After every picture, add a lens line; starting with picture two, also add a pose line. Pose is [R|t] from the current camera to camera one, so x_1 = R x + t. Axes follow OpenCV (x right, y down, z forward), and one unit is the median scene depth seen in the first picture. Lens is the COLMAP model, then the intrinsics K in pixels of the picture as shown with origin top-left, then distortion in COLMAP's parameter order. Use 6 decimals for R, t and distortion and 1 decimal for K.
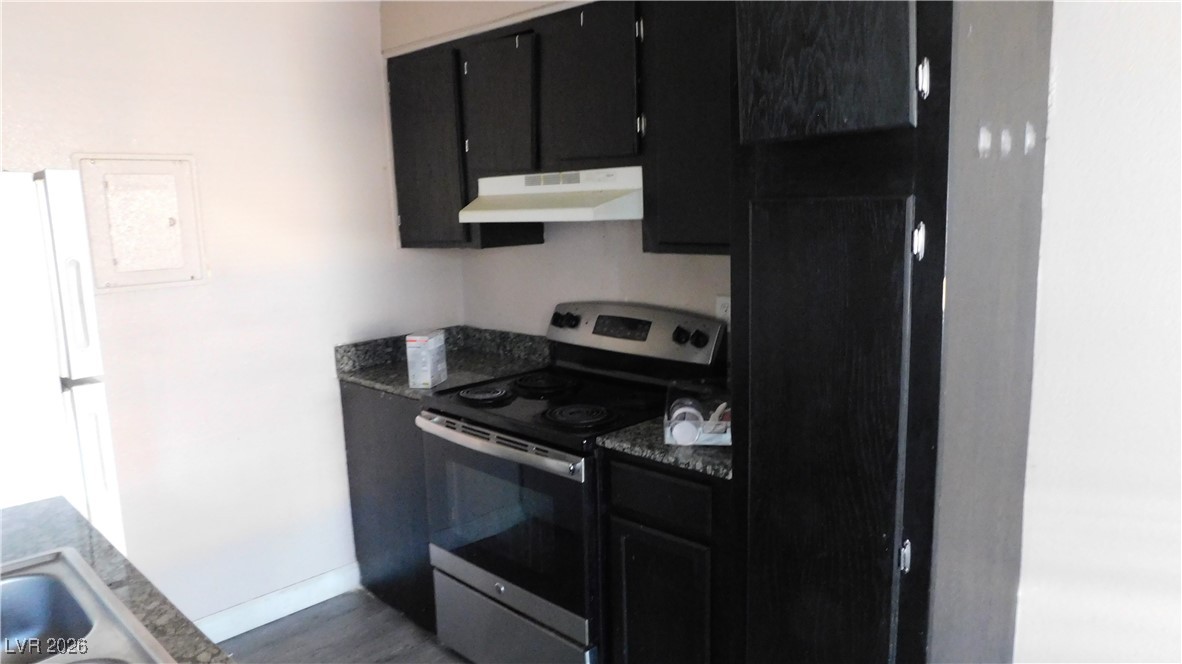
lens RADIAL K [[781.3, 0, 594.2], [0, 781.3, 325.4], [0, 0, 1]] dist [-0.071234, 0.045069]
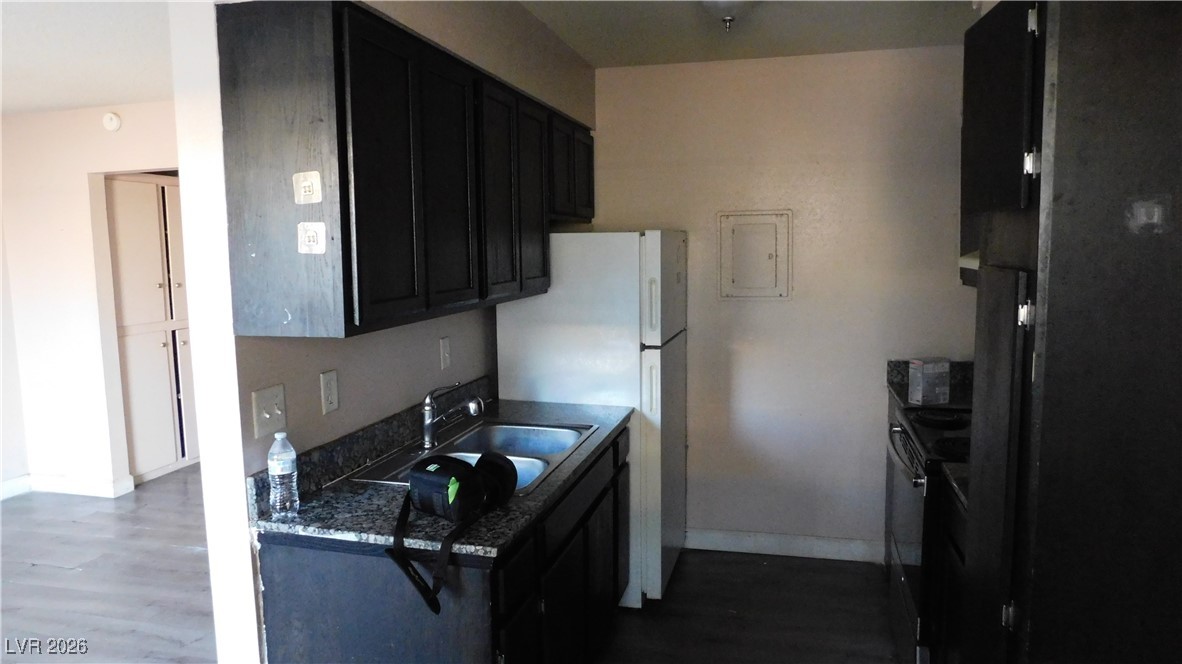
lens RADIAL K [[781.3, 0, 591.4], [0, 781.3, 327.9], [0, 0, 1]] dist [-0.071234, 0.045069]
pose [[0.481130, 0.113441, -0.869278, 0.570495], [-0.128918, 0.989967, 0.057837, -0.039949], [0.867118, 0.084239, 0.490928, -0.014501]]
